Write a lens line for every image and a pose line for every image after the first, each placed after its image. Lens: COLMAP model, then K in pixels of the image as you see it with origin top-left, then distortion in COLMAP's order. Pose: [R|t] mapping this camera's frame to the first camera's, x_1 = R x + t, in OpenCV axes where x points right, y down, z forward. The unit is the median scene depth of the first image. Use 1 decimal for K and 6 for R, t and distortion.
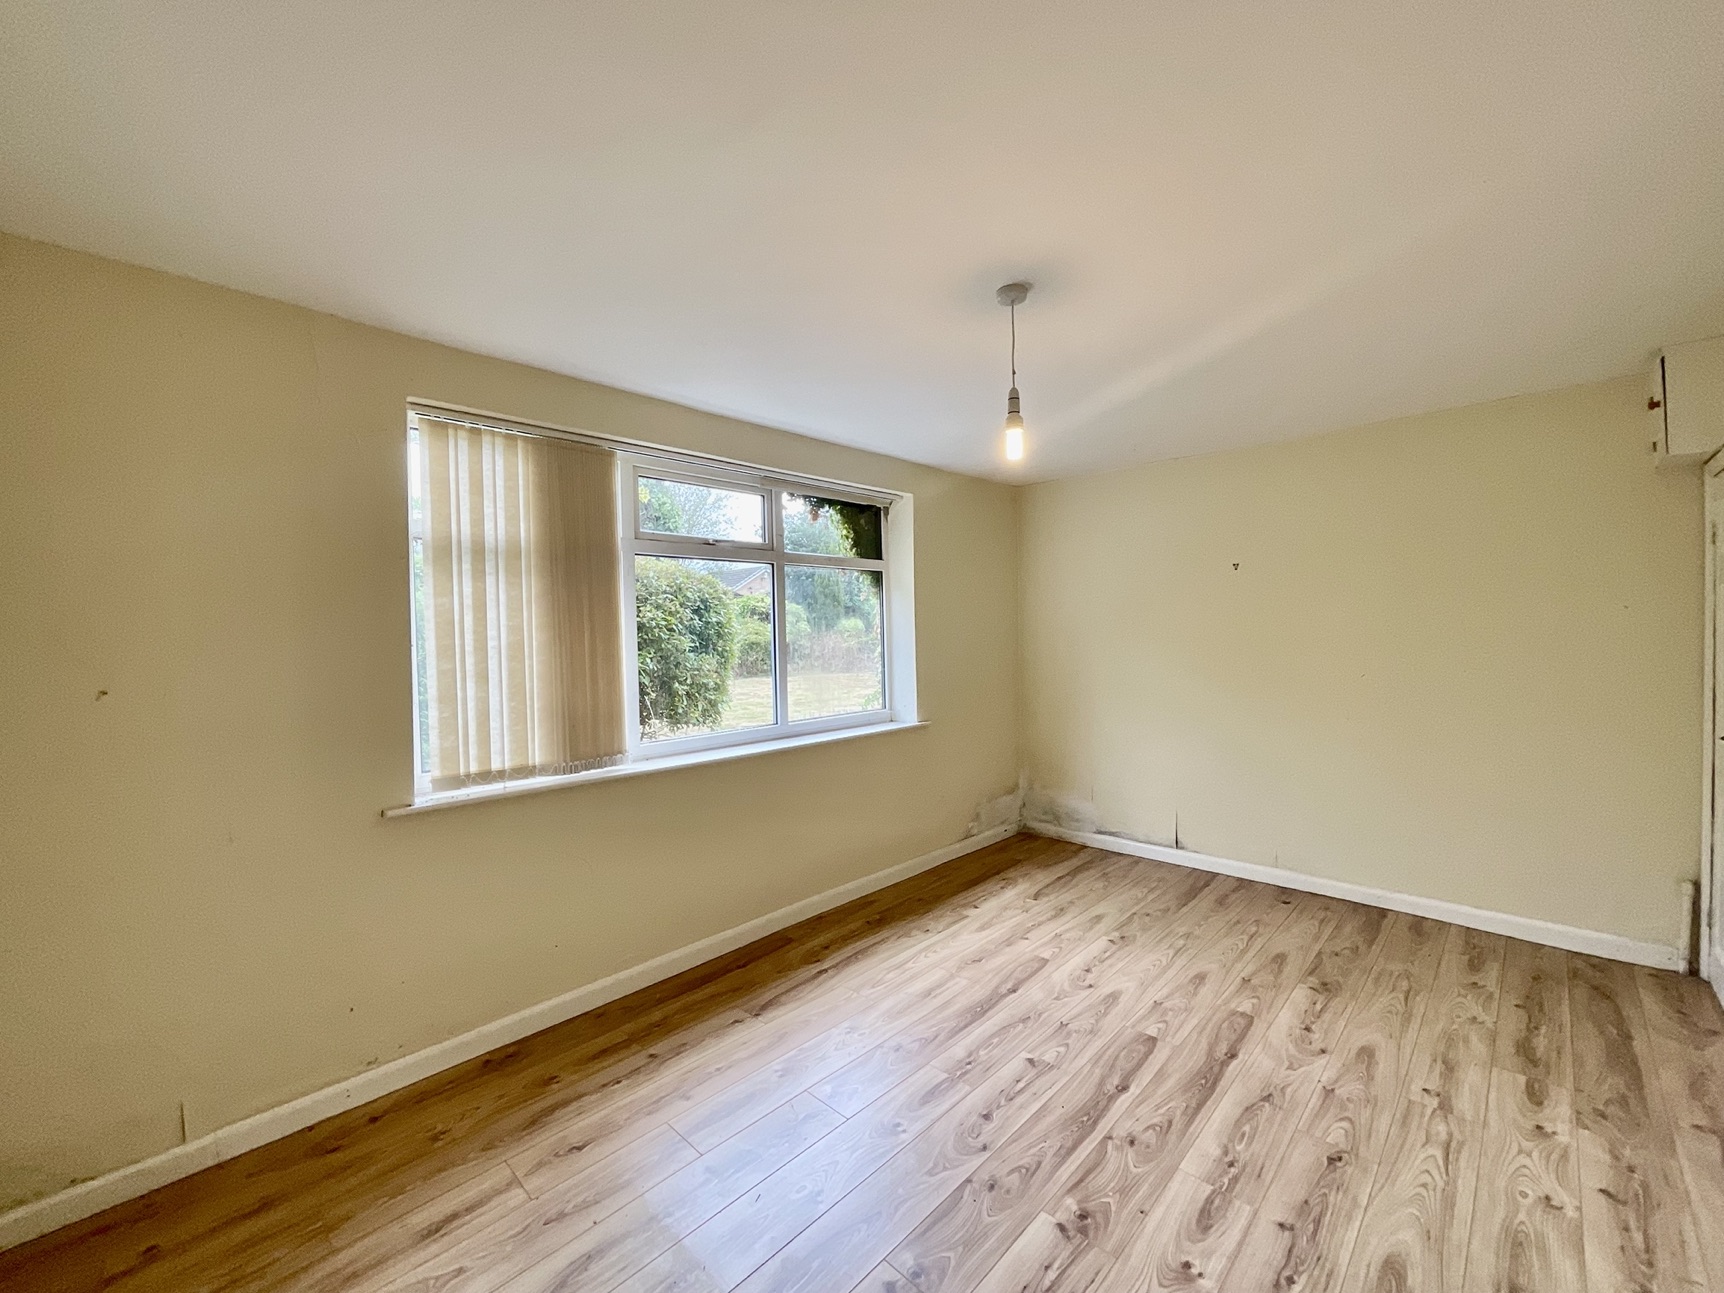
lens RADIAL K [[698.8, 0, 860.8], [0, 698.8, 641.6], [0, 0, 1]] dist [-0.025055, 0.014644]
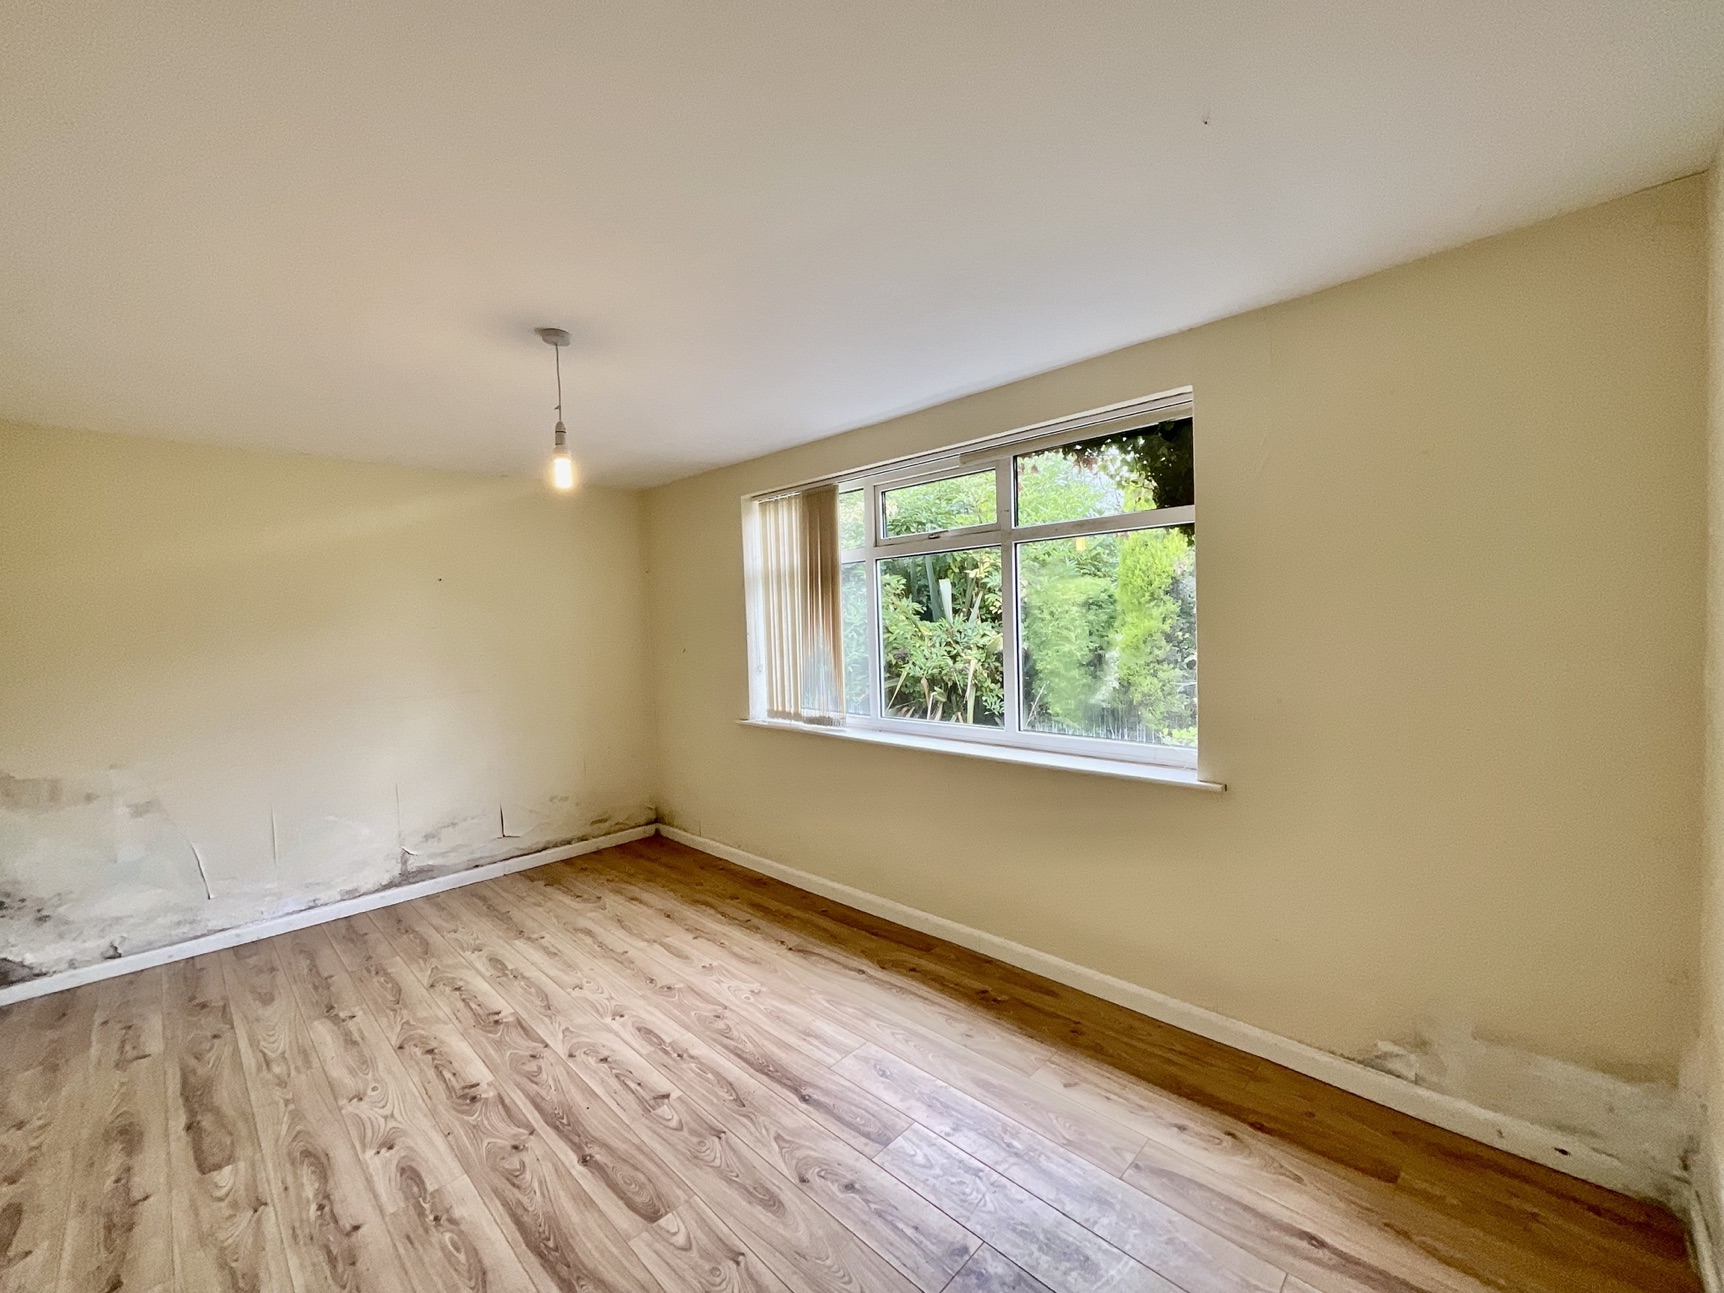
lens RADIAL K [[695.1, 0, 862.0], [0, 695.1, 646.5], [0, 0, 1]] dist [-0.001353, 0.000616]
pose [[0.002735, 0.054679, -0.998500, 1.157389], [0.014136, 0.998402, 0.054712, -0.056410], [0.999896, -0.014265, 0.001958, 1.275317]]
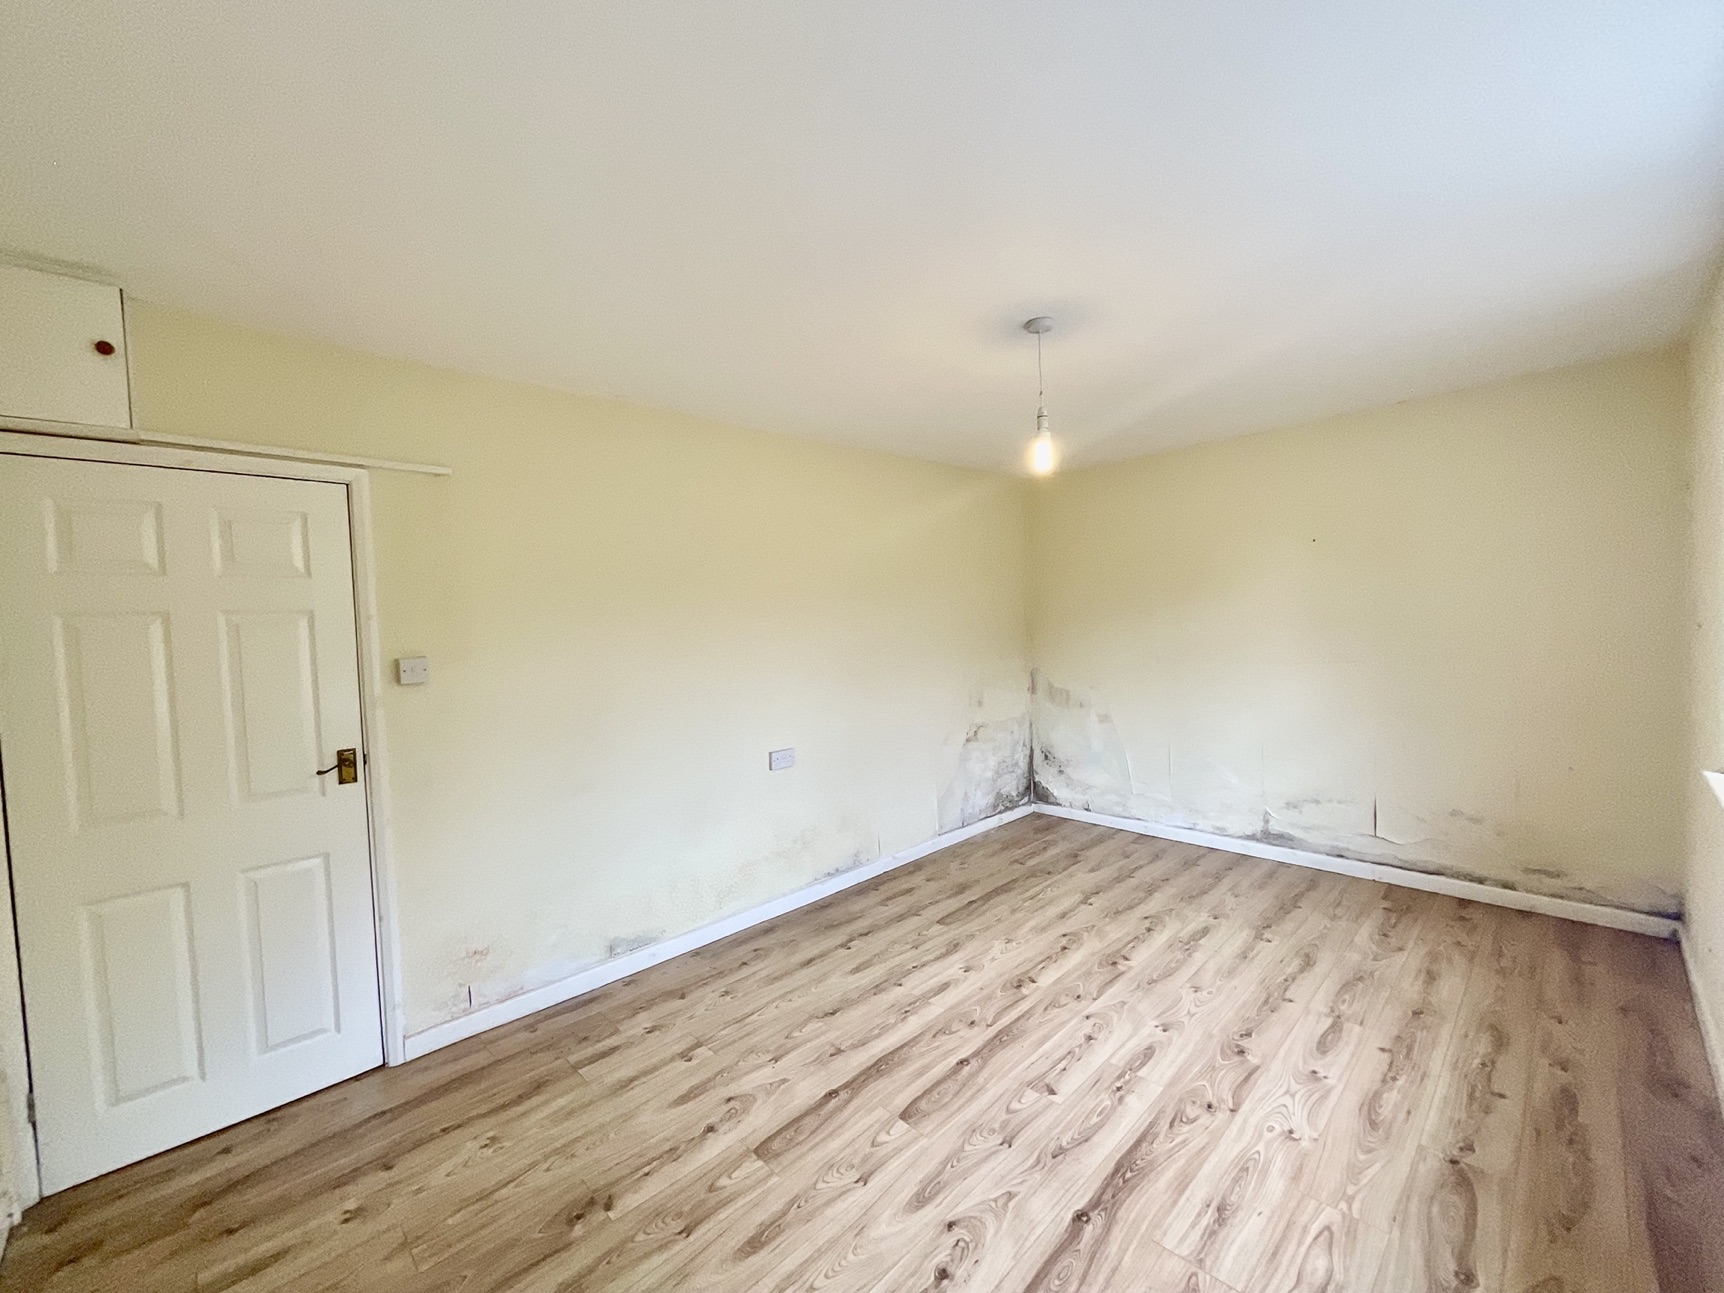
lens RADIAL K [[695.1, 0, 862.0], [0, 695.1, 646.5], [0, 0, 1]] dist [-0.001353, 0.000616]
pose [[-0.997919, 0.056714, 0.030685, 0.432453], [0.058340, 0.996780, 0.055005, -0.045249], [-0.027466, 0.056681, -0.998014, 1.886514]]
